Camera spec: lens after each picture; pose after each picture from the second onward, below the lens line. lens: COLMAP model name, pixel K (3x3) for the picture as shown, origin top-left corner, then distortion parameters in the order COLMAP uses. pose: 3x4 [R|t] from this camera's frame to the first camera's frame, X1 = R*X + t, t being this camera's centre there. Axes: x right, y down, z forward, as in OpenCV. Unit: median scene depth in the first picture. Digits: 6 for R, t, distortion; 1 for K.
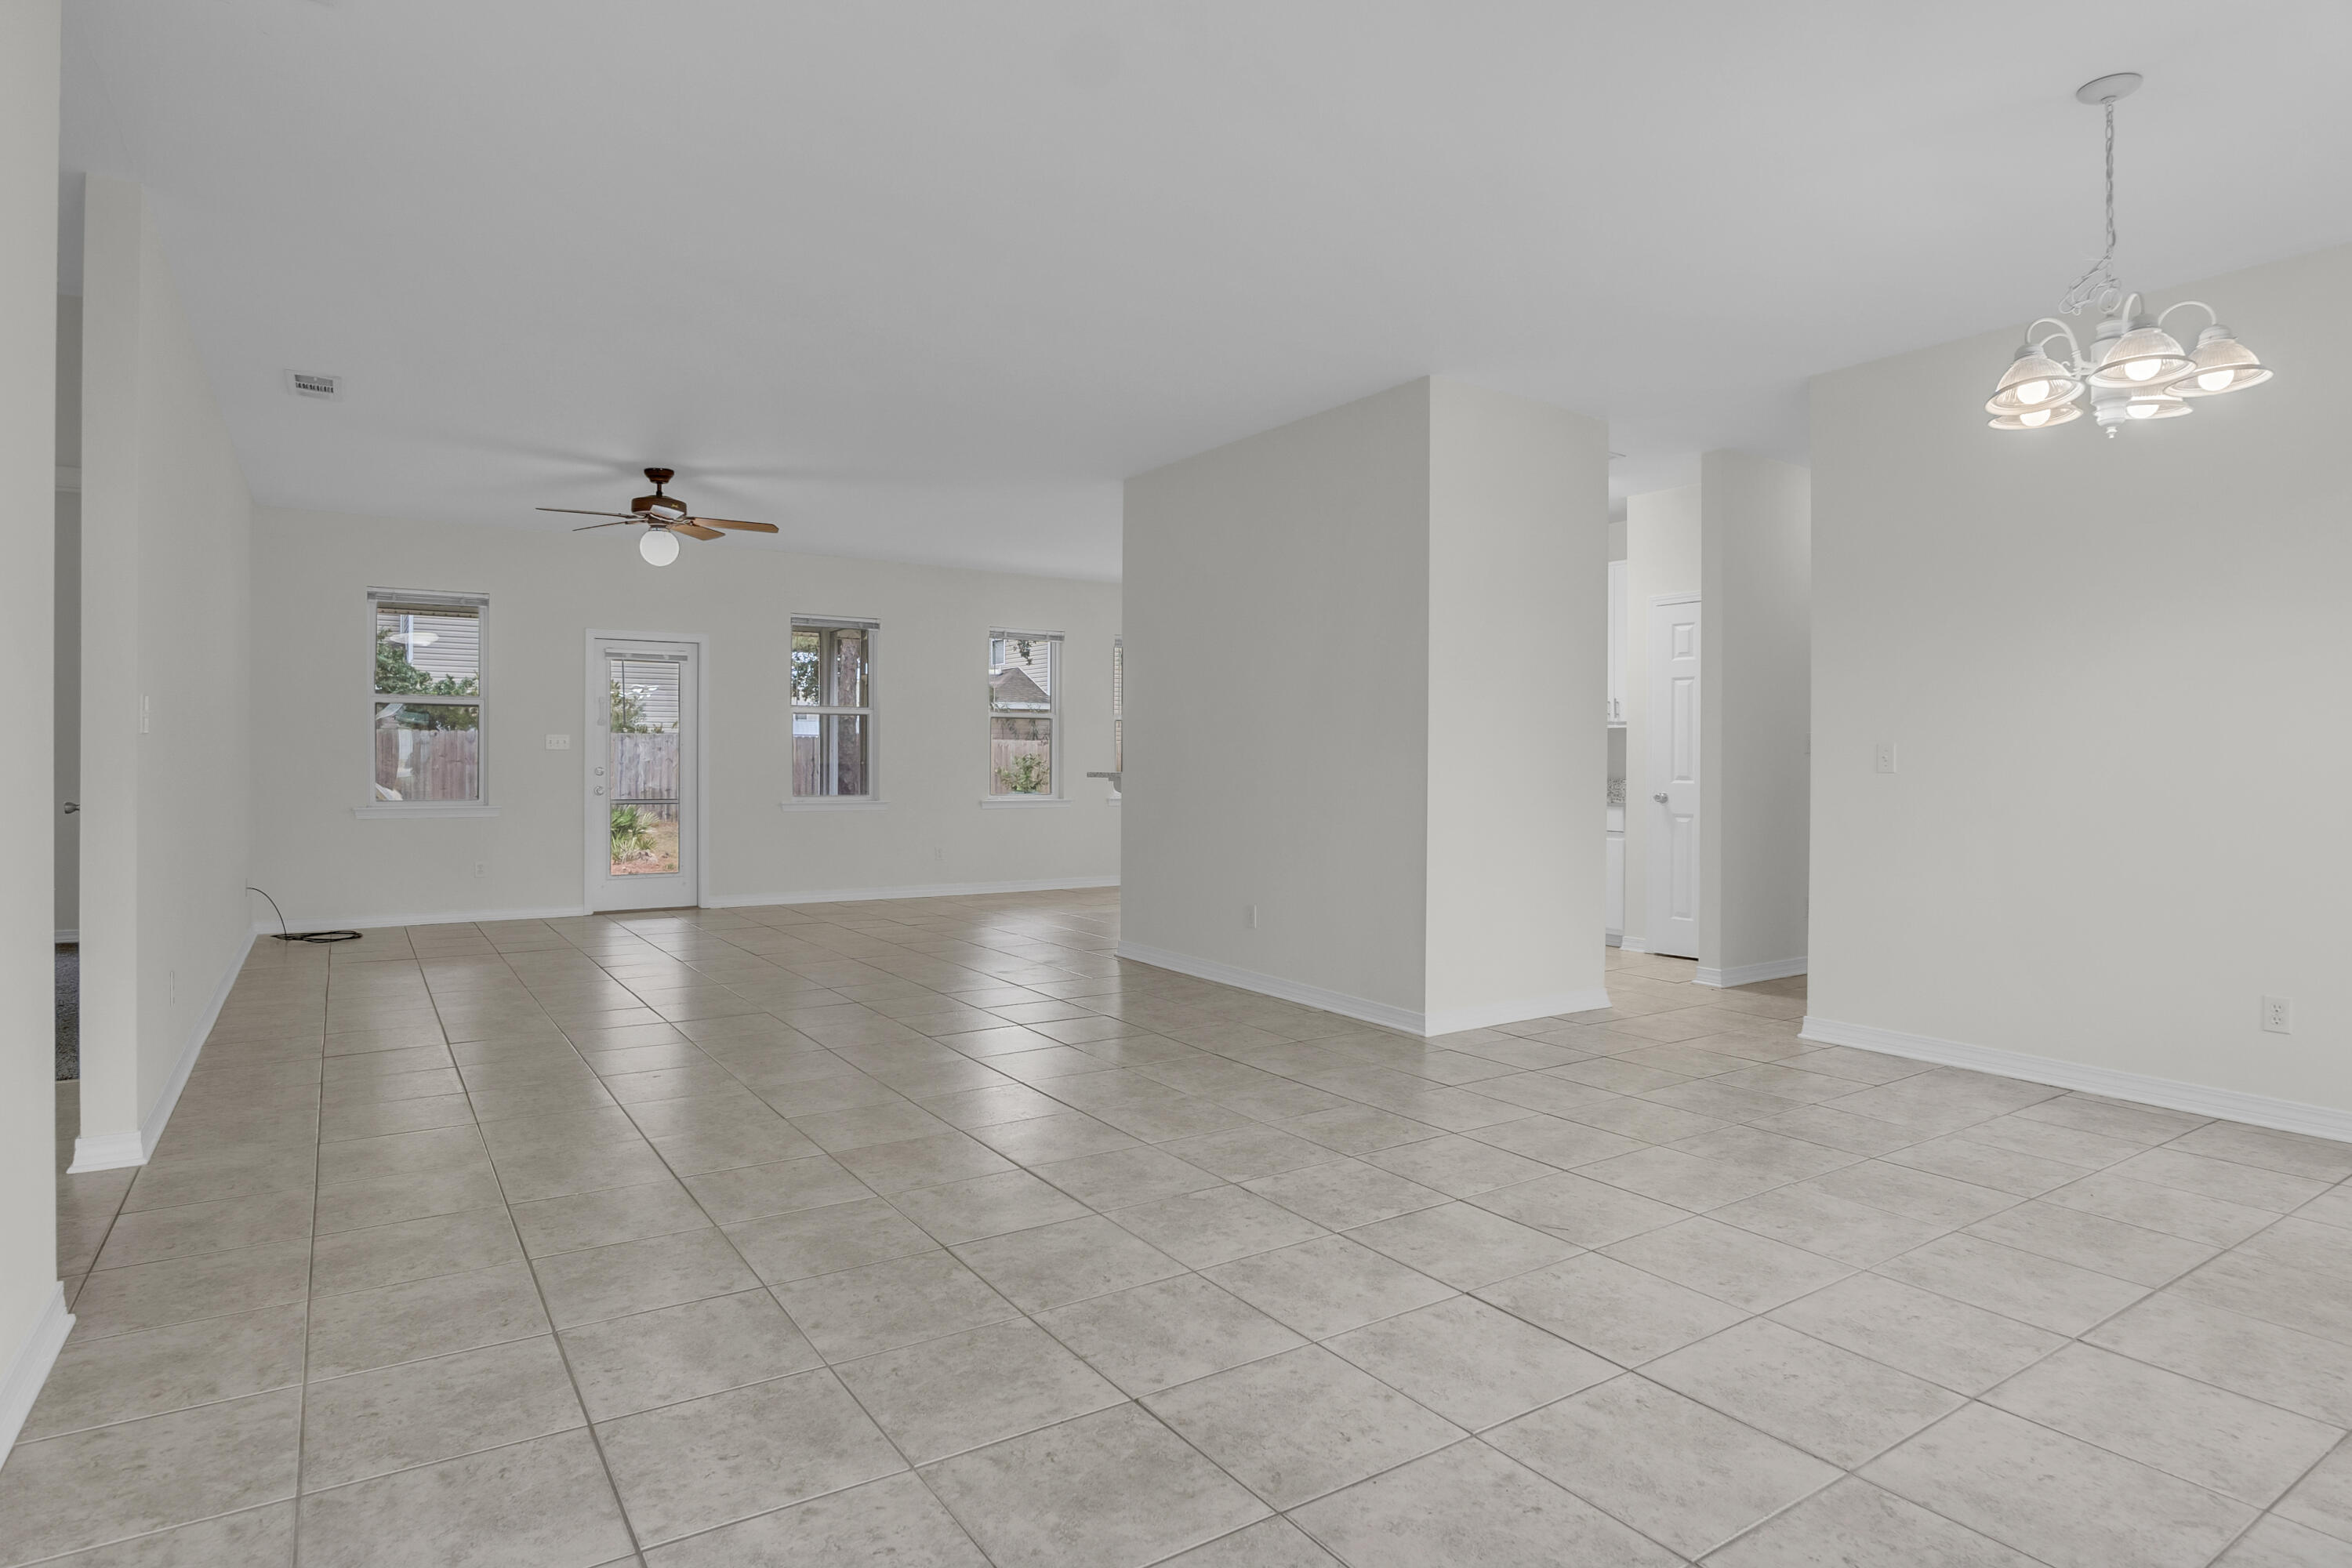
lens RADIAL K [[1270.0, 0, 1170.1], [0, 1270.0, 772.9], [0, 0, 1]] dist [-0.044245, 0.011757]
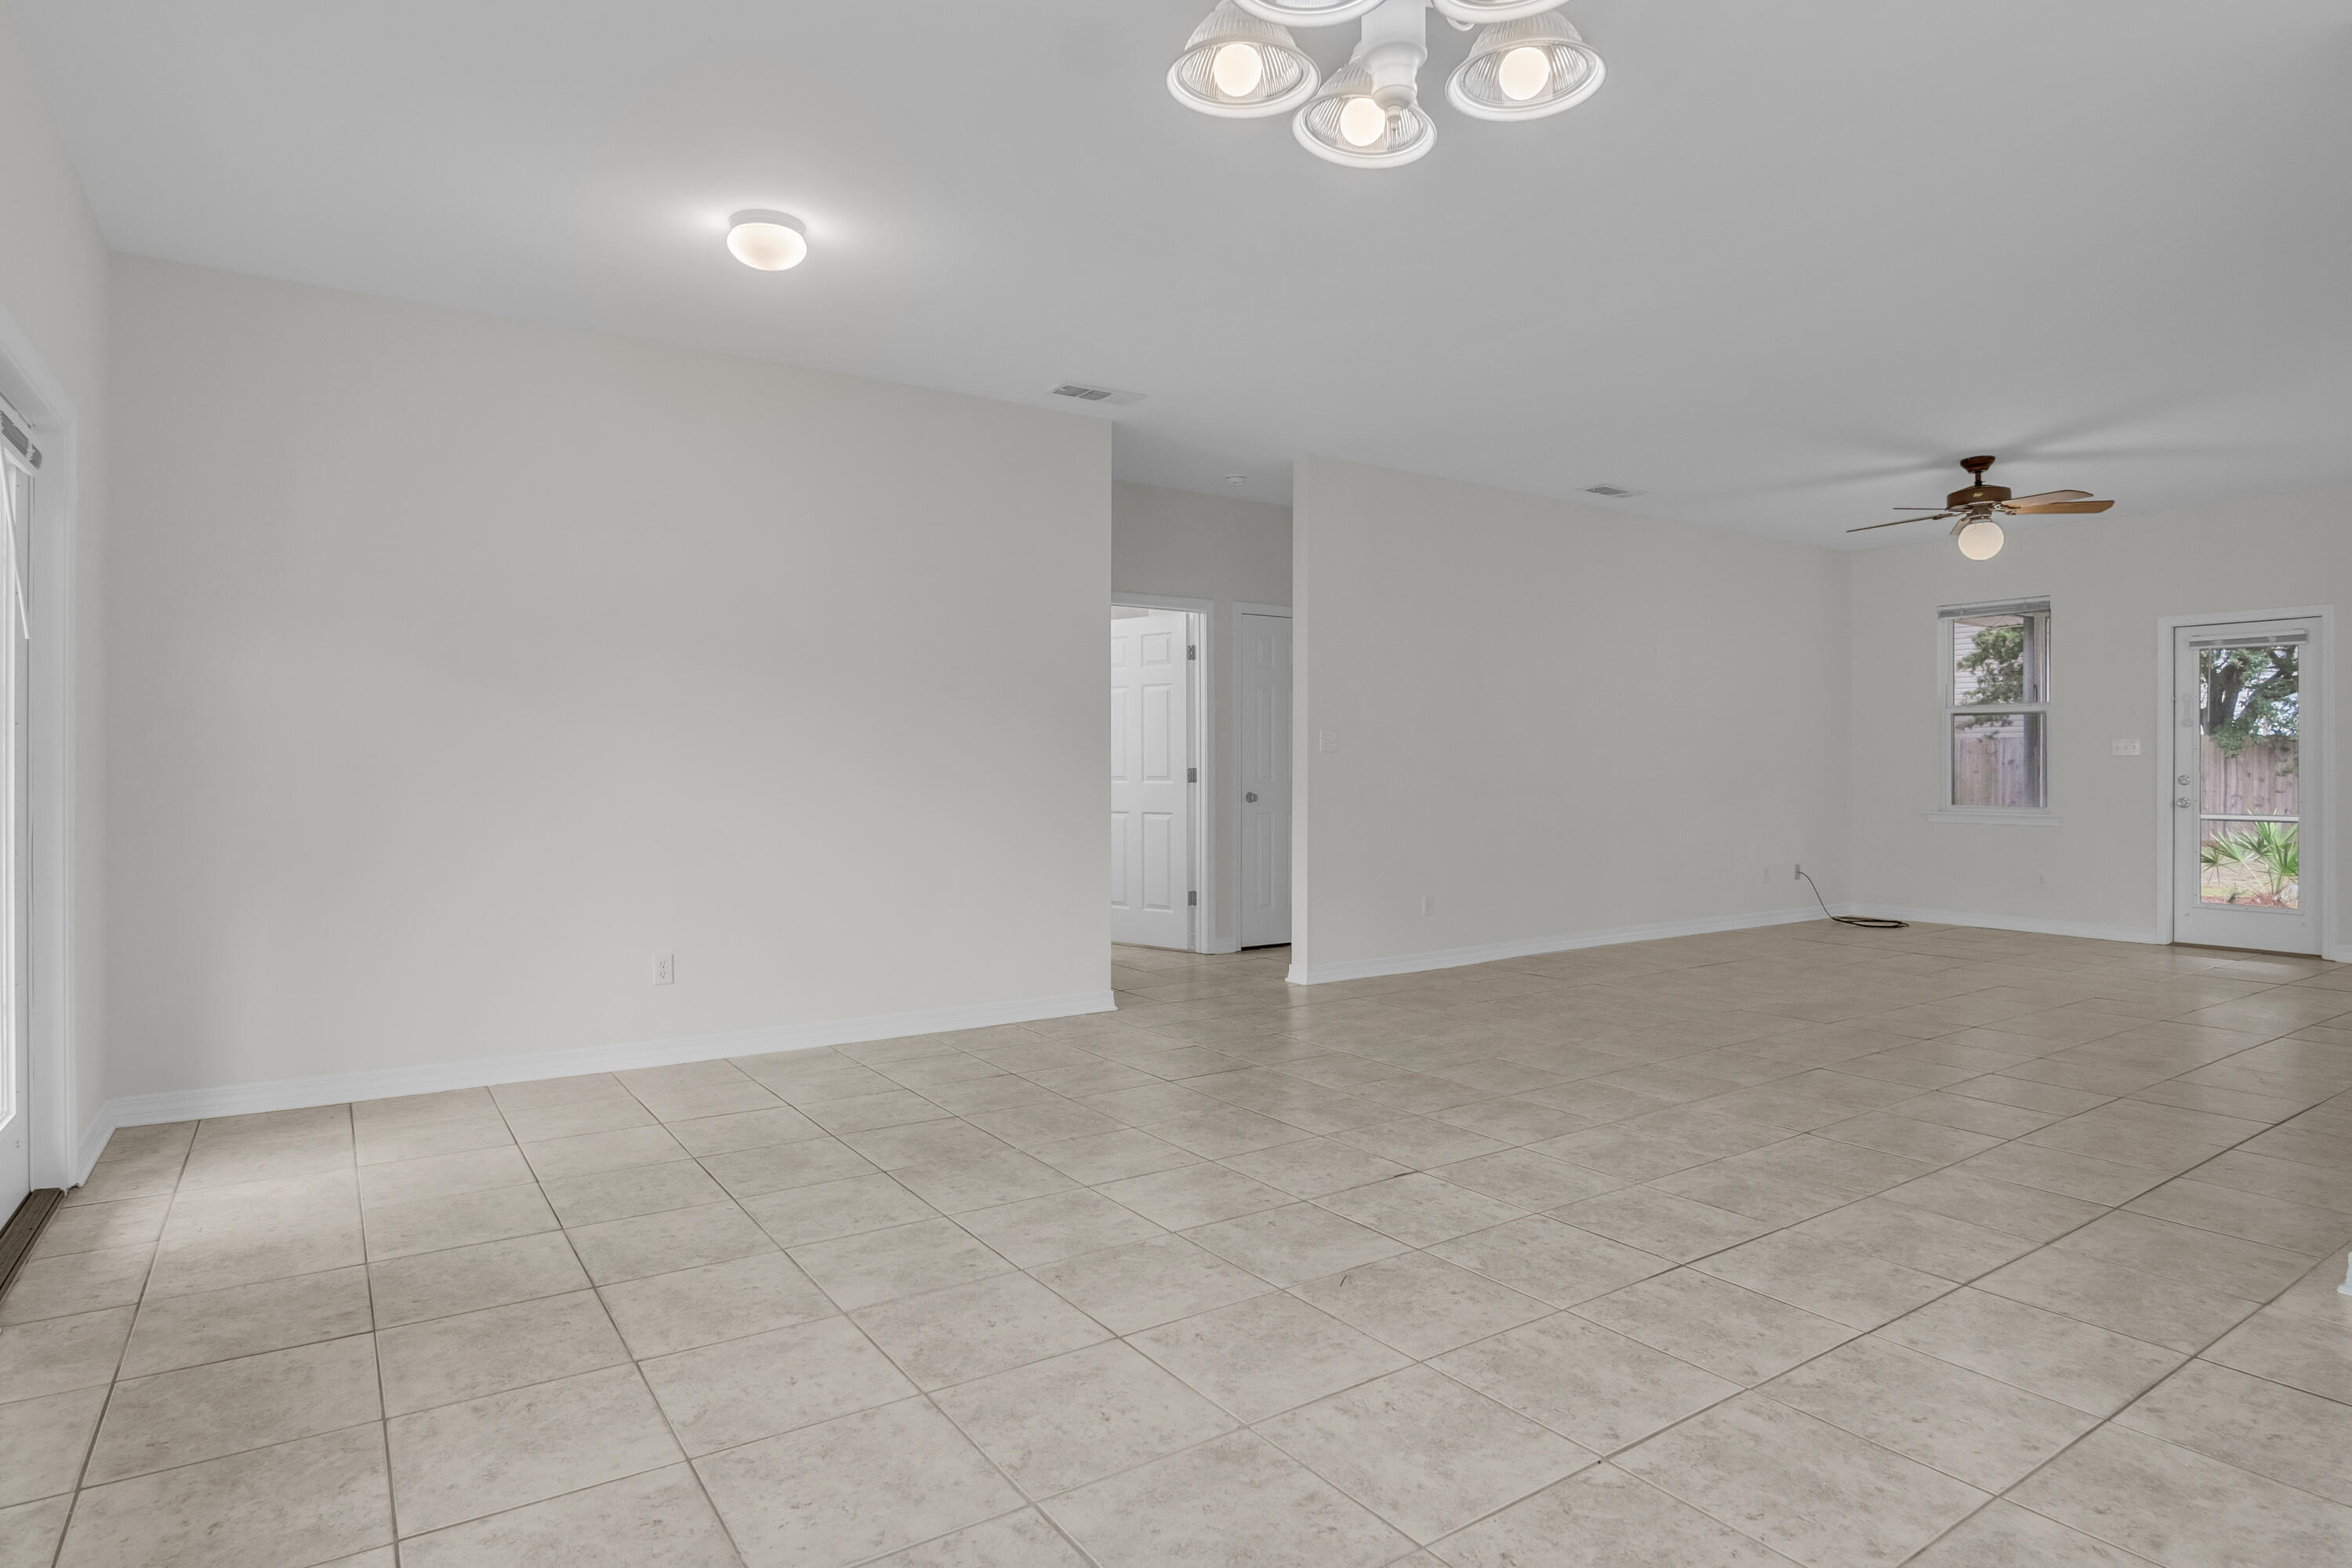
lens RADIAL K [[1334.7, 0, 1176.0], [0, 1334.7, 784.0], [0, 0, 1]] dist [-0.026761, 0.000779]
pose [[0.004190, 0.013245, -0.999904, 1.263105], [-0.011248, 0.999850, 0.013197, -0.008109], [0.999928, 0.011192, 0.004339, 0.872789]]
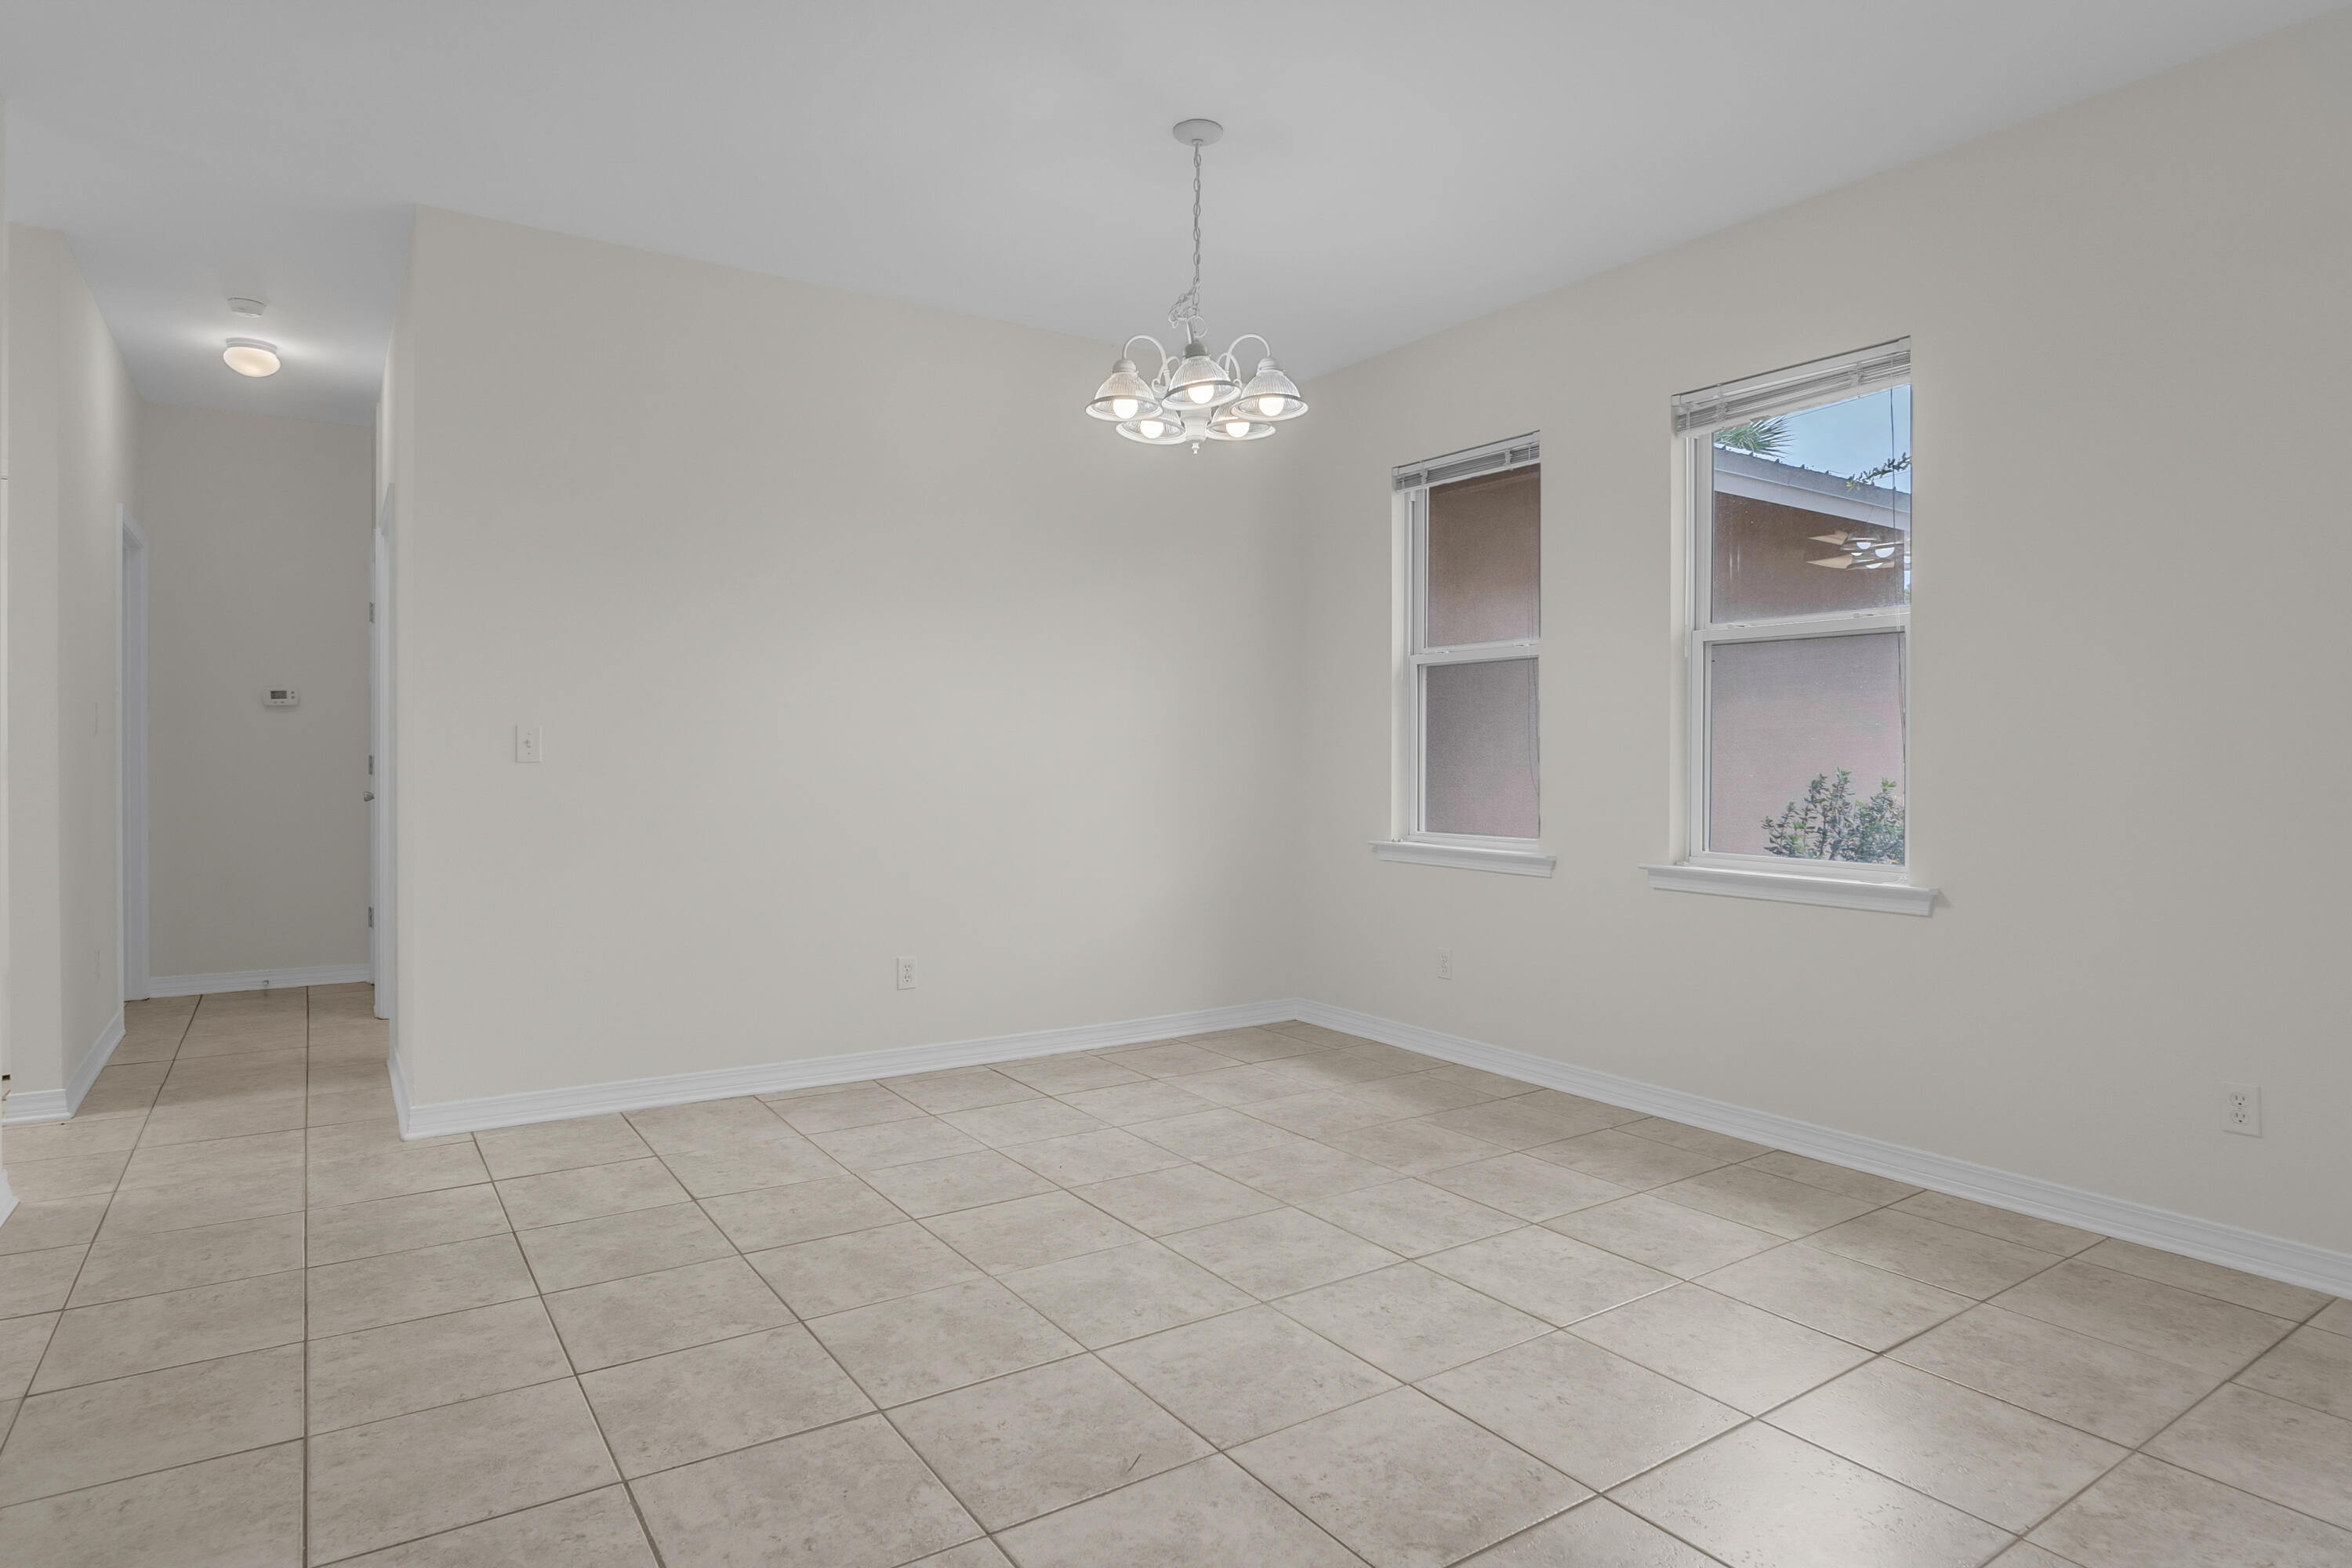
lens RADIAL K [[1270.0, 0, 1170.1], [0, 1270.0, 772.9], [0, 0, 1]] dist [-0.044245, 0.011757]
pose [[0.006059, -0.015478, 0.999862, -0.341108], [0.005129, 0.999868, 0.015447, -0.007487], [-0.999968, 0.005035, 0.006137, 0.977309]]
